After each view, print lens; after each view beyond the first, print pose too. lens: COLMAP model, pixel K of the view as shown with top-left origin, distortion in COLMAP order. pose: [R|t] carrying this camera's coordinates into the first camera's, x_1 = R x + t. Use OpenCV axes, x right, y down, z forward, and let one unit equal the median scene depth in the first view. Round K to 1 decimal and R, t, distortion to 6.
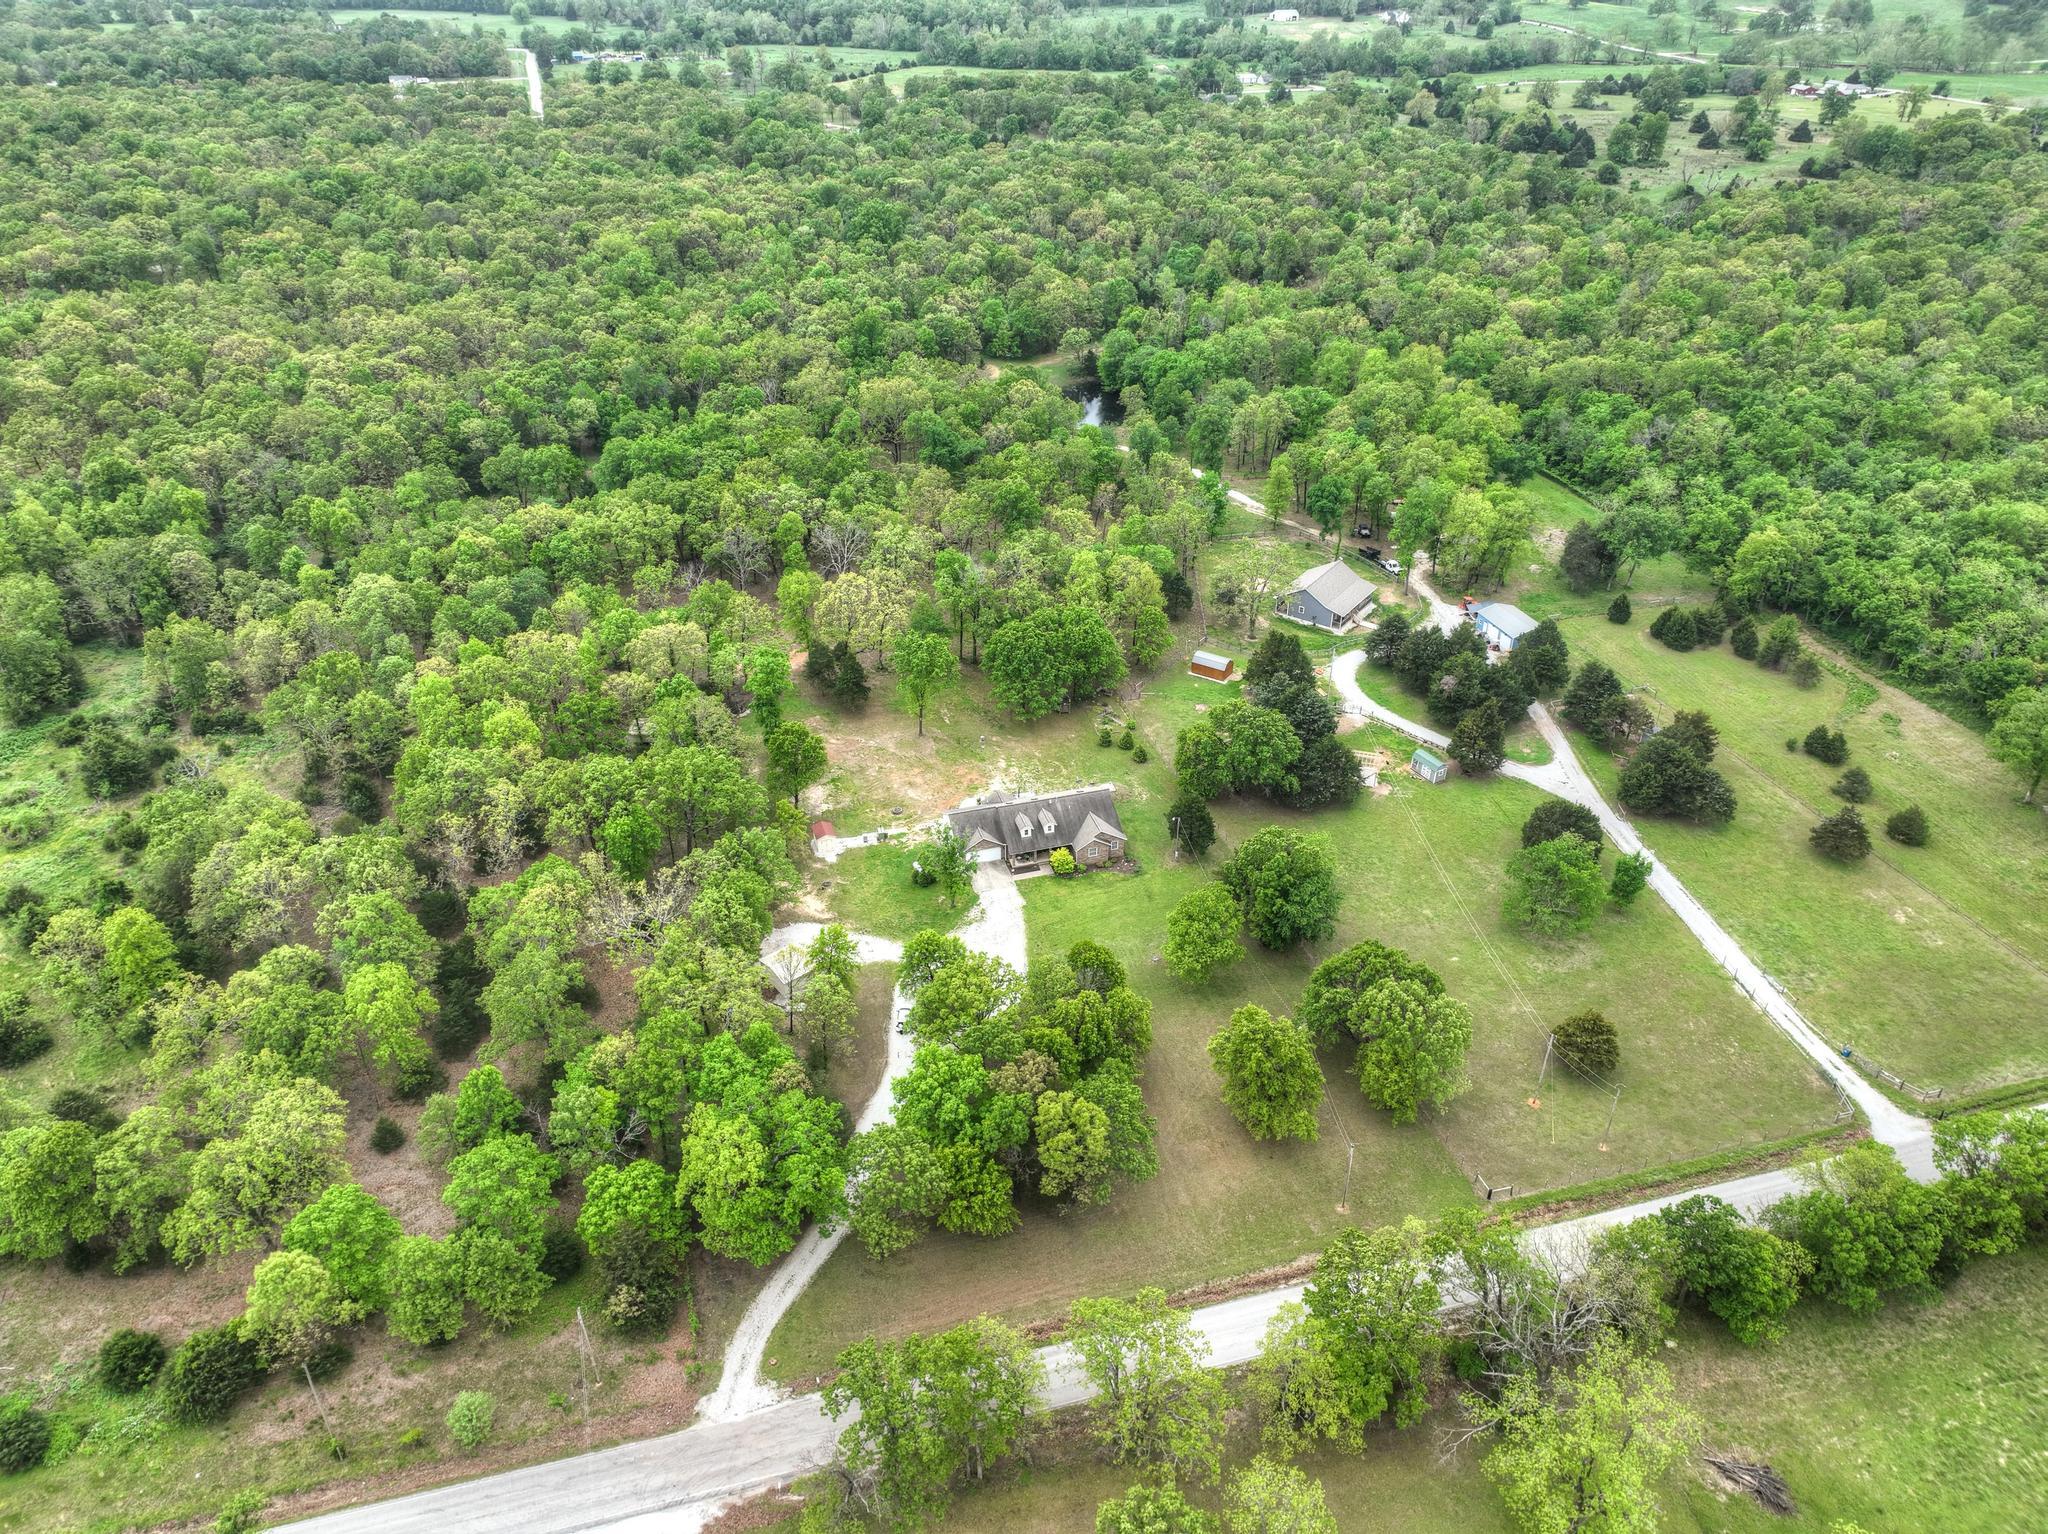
lens RADIAL K [[1437.4, 0, 1028.0], [0, 1437.4, 773.8], [0, 0, 1]] dist [-0.007960, 0.025166]
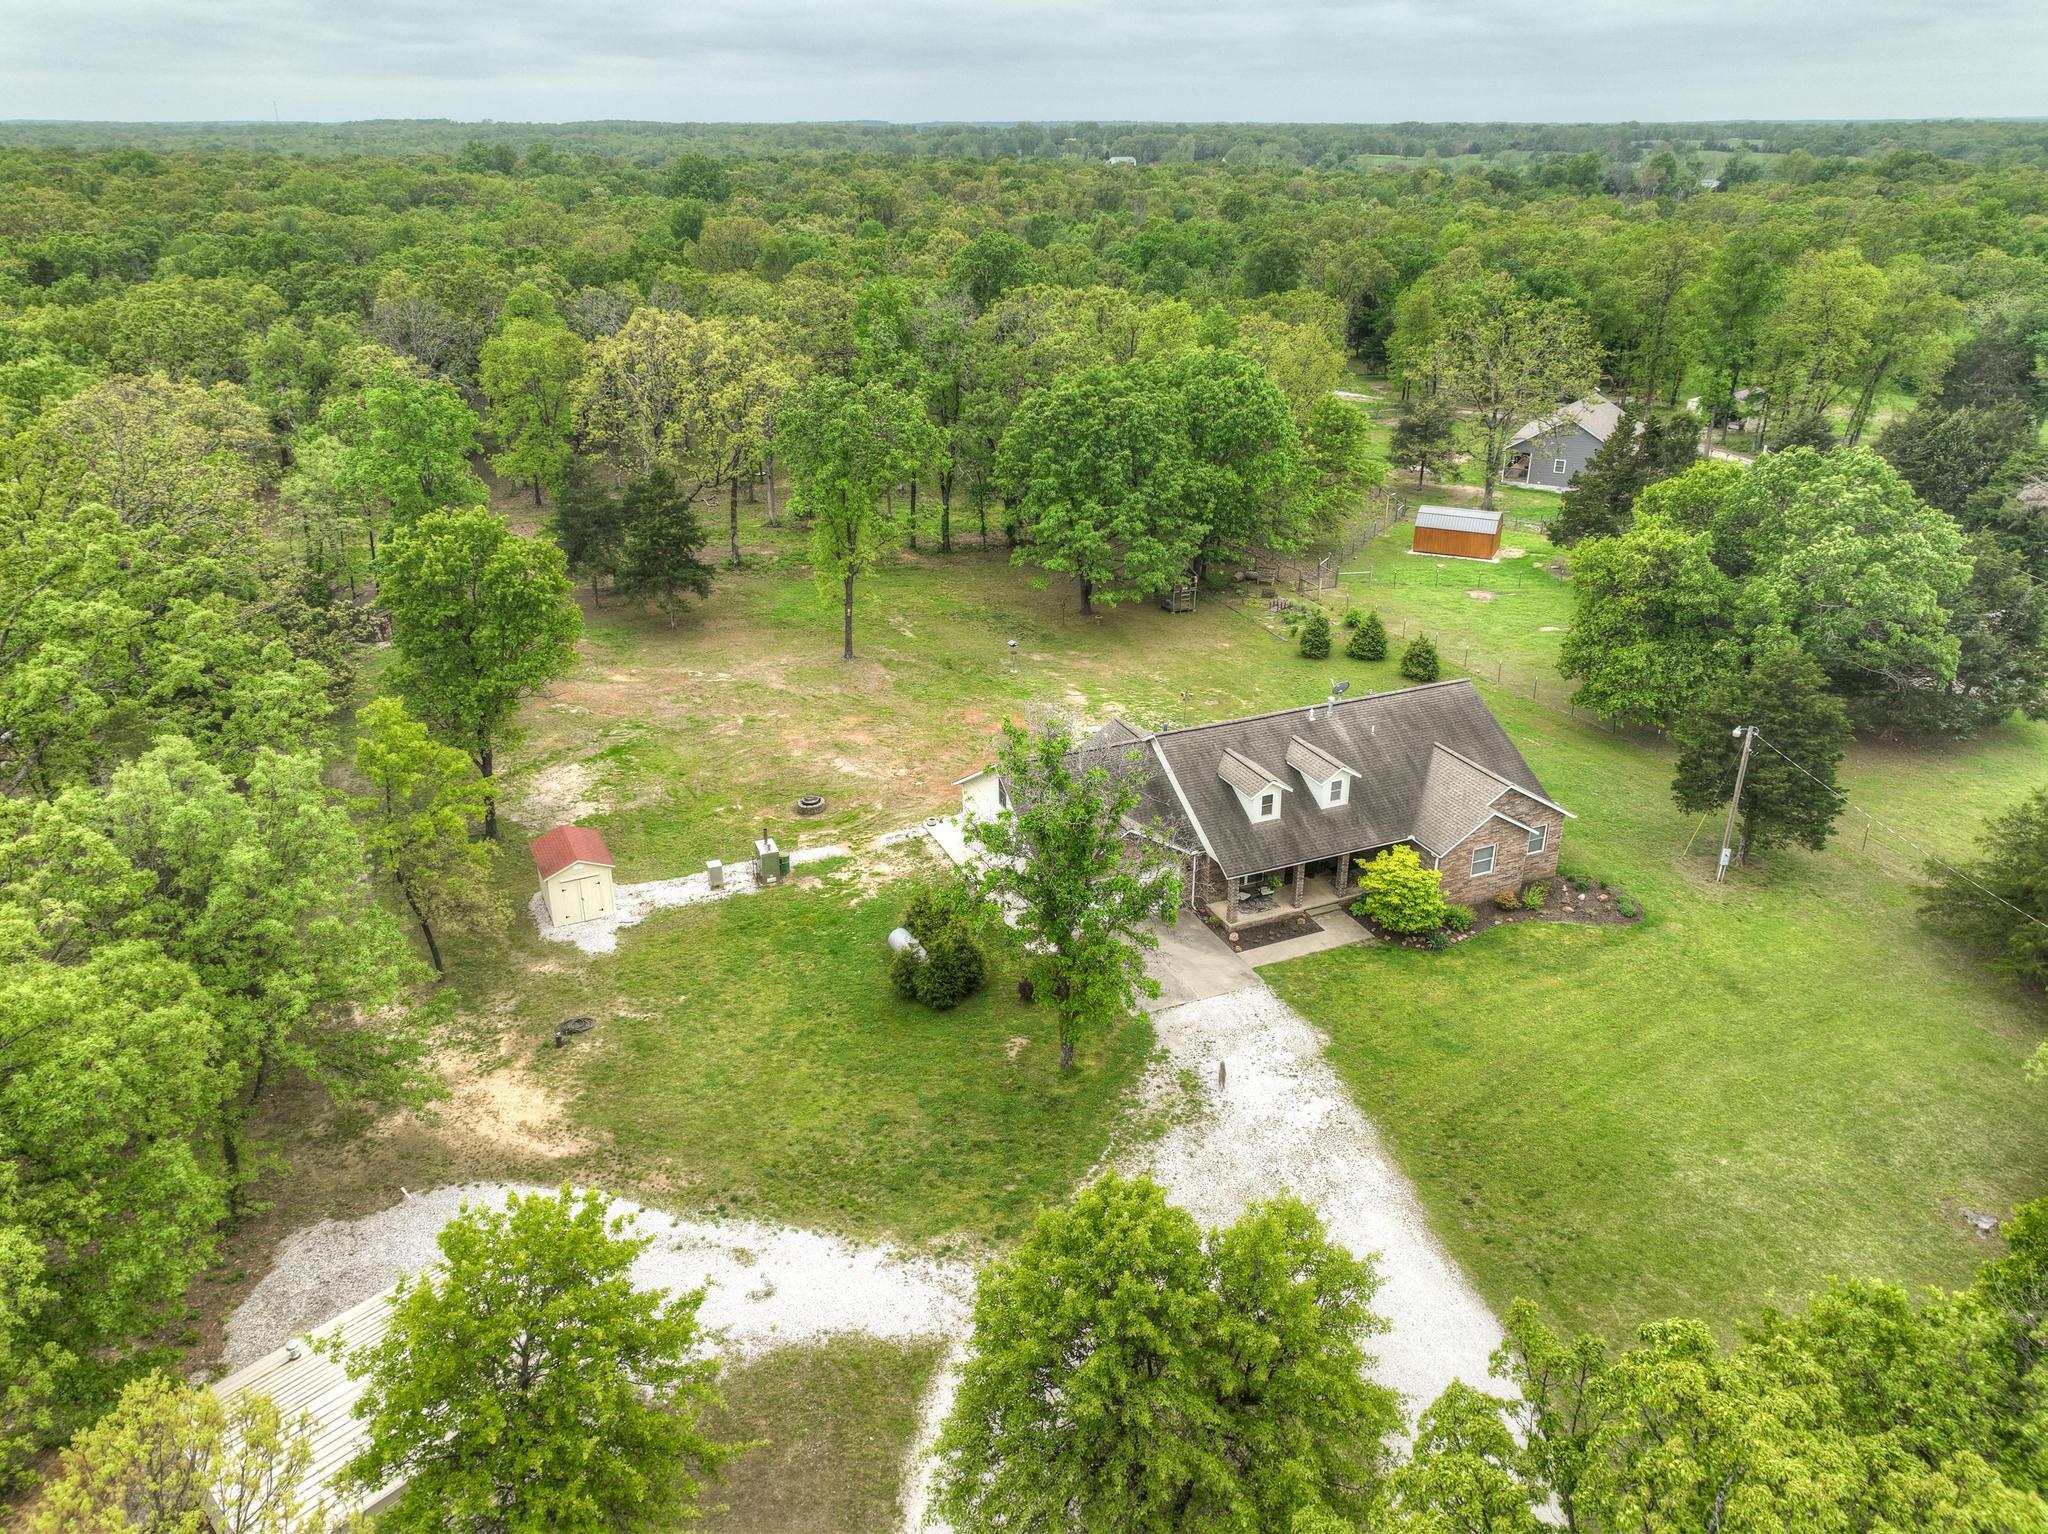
lens RADIAL K [[1437.4, 0, 1031.8], [0, 1437.4, 767.6], [0, 0, 1]] dist [-0.007960, 0.025166]
pose [[0.991850, -0.050339, 0.117043, -0.075033], [0.067468, 0.986782, -0.147340, 0.065745], [-0.108079, 0.154036, 0.982136, 0.637898]]
